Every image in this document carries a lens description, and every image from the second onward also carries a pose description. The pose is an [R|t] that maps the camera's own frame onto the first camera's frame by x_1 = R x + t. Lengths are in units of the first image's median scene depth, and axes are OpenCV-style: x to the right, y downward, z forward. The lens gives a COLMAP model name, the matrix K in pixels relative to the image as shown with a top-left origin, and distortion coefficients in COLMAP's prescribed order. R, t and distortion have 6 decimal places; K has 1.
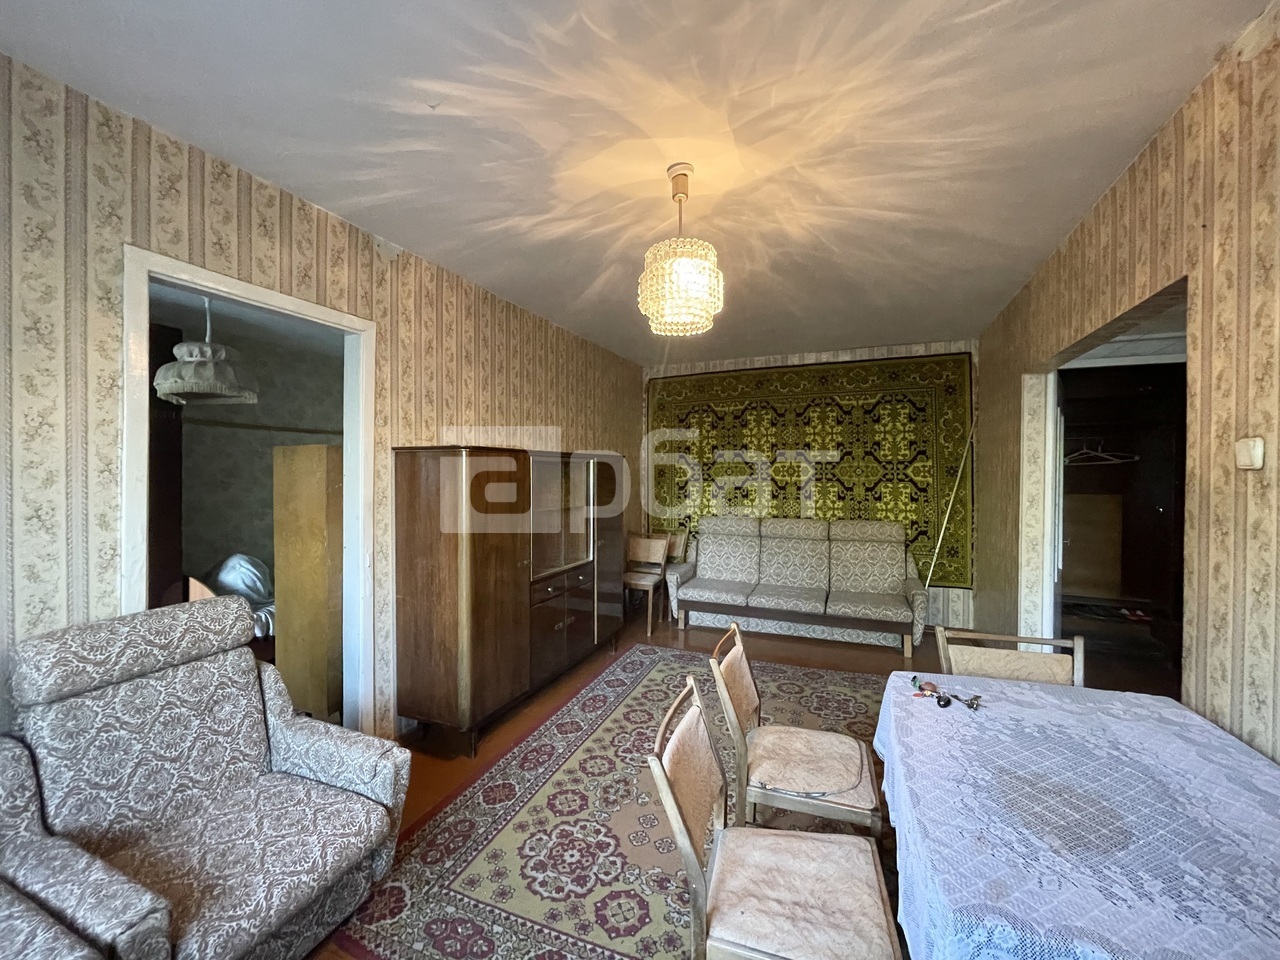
lens RADIAL K [[517.0, 0, 640.2], [0, 517.0, 474.3], [0, 0, 1]] dist [-0.008233, 0.003393]
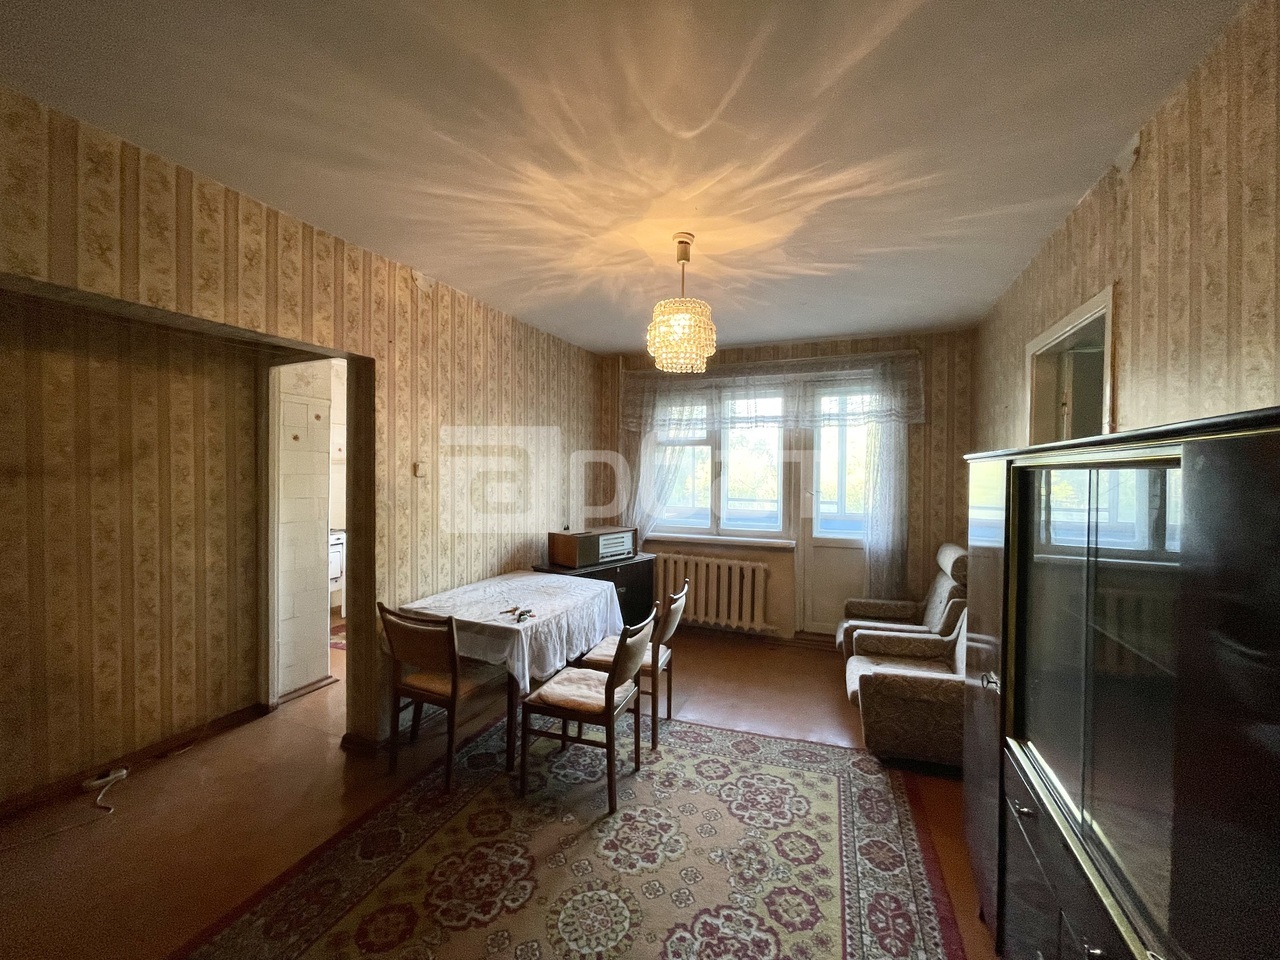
lens RADIAL K [[517.0, 0, 642.4], [0, 517.0, 475.5], [0, 0, 1]] dist [-0.008233, 0.003393]
pose [[-0.999808, -0.013792, -0.013899, 0.162365], [-0.014013, 0.999775, 0.015927, -0.037905], [0.013676, 0.016119, -0.999777, 1.961834]]
